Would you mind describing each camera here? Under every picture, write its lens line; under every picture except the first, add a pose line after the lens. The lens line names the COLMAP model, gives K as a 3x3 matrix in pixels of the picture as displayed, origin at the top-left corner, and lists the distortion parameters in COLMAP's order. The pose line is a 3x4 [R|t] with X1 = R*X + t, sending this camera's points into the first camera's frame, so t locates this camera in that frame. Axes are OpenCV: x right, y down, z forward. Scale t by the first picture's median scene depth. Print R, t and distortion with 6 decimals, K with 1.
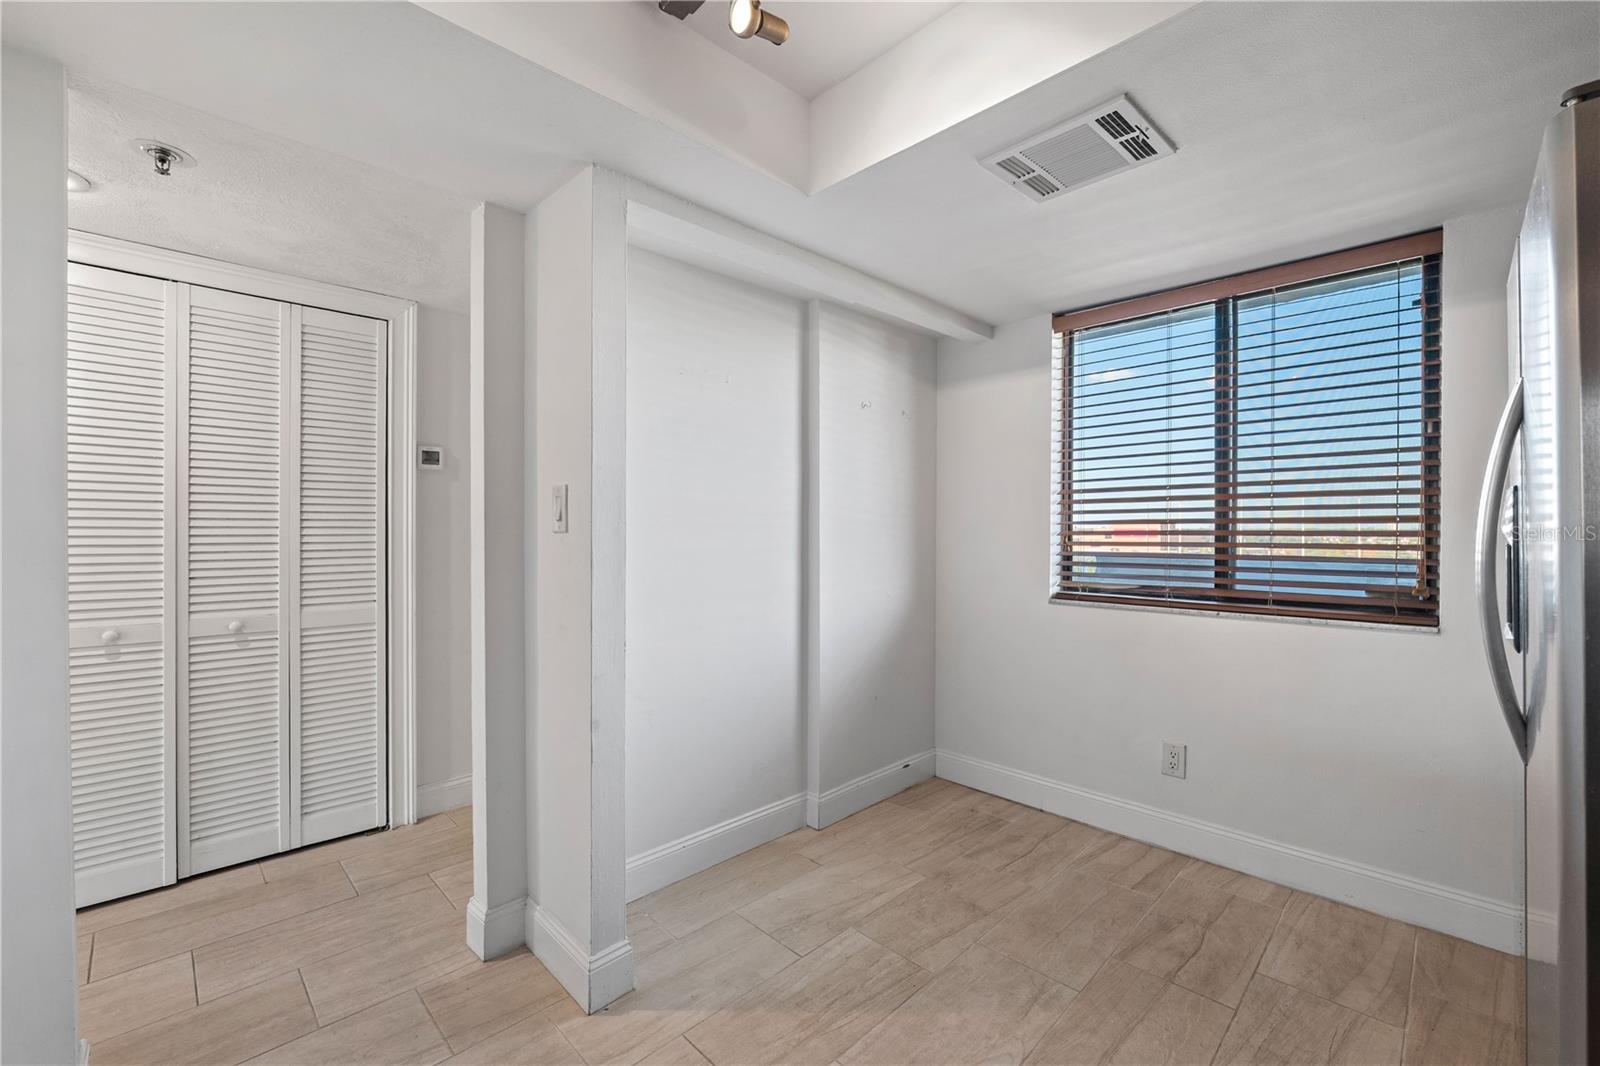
lens RADIAL K [[674.2, 0, 800.0], [0, 674.2, 533.0], [0, 0, 1]] dist [-0.011563, -0.000080]
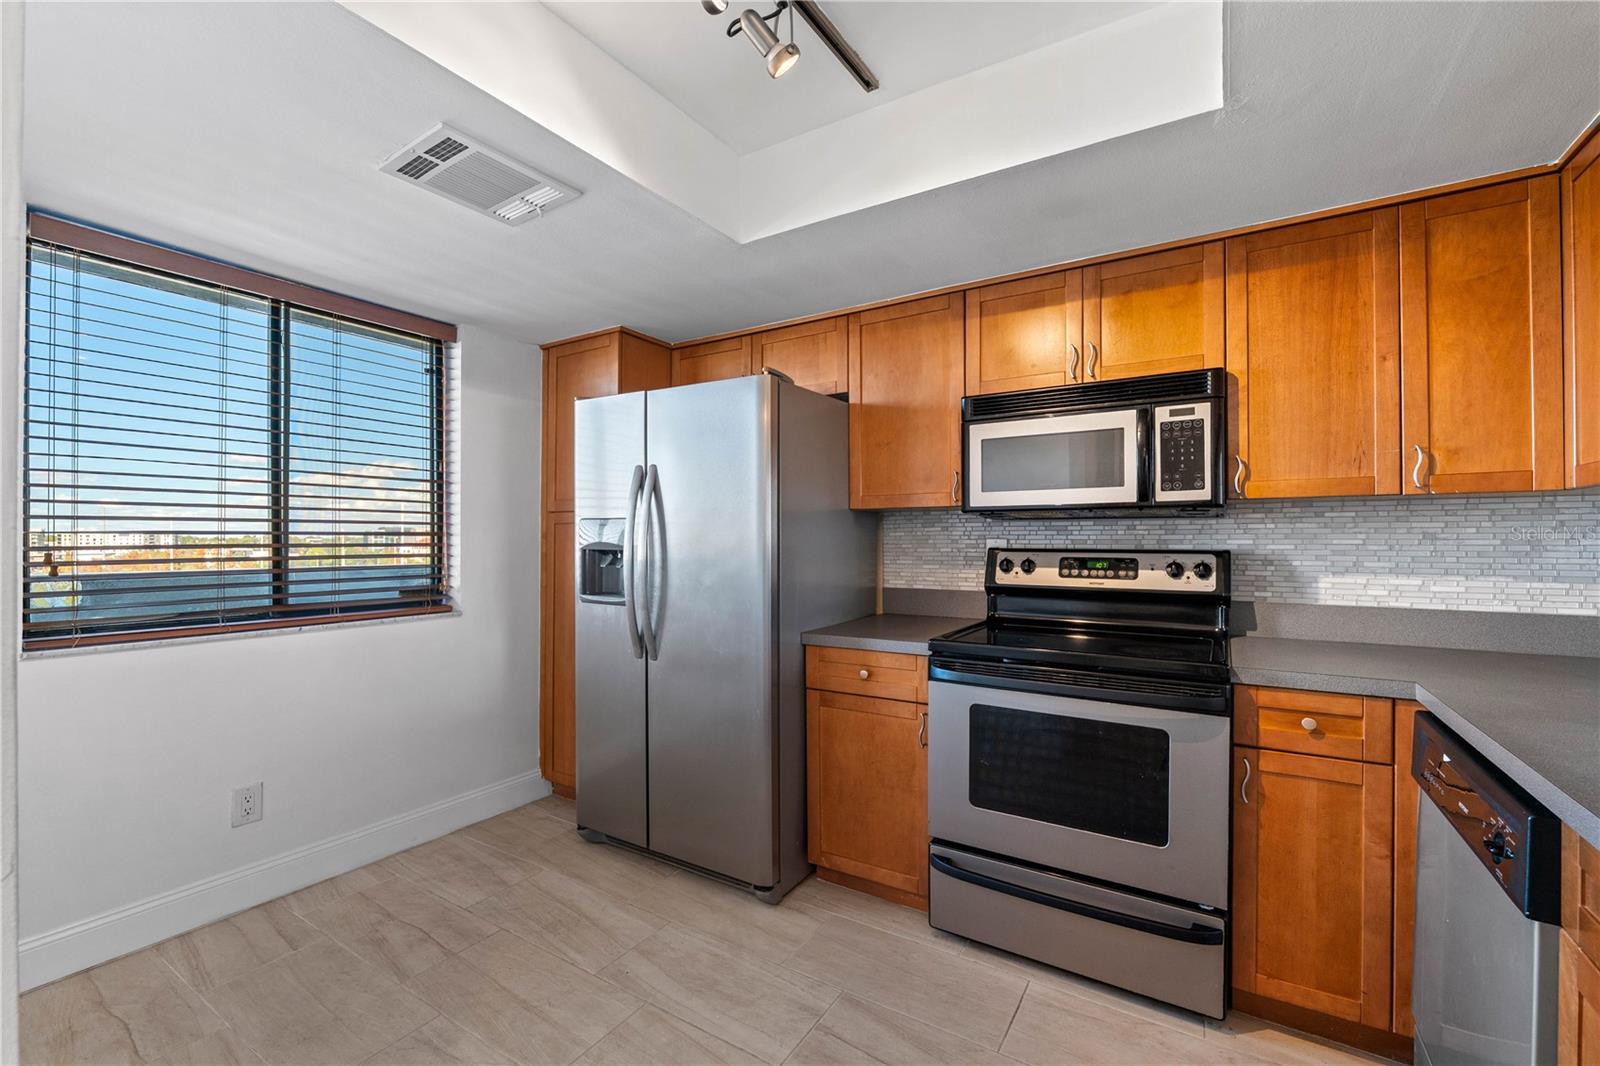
lens RADIAL K [[674.2, 0, 800.0], [0, 674.2, 533.0], [0, 0, 1]] dist [-0.011563, -0.000080]
pose [[-0.232563, 0.008273, 0.972546, -0.489836], [0.007022, 0.999952, -0.006827, -0.006430], [-0.972556, 0.005242, -0.232610, 0.527170]]
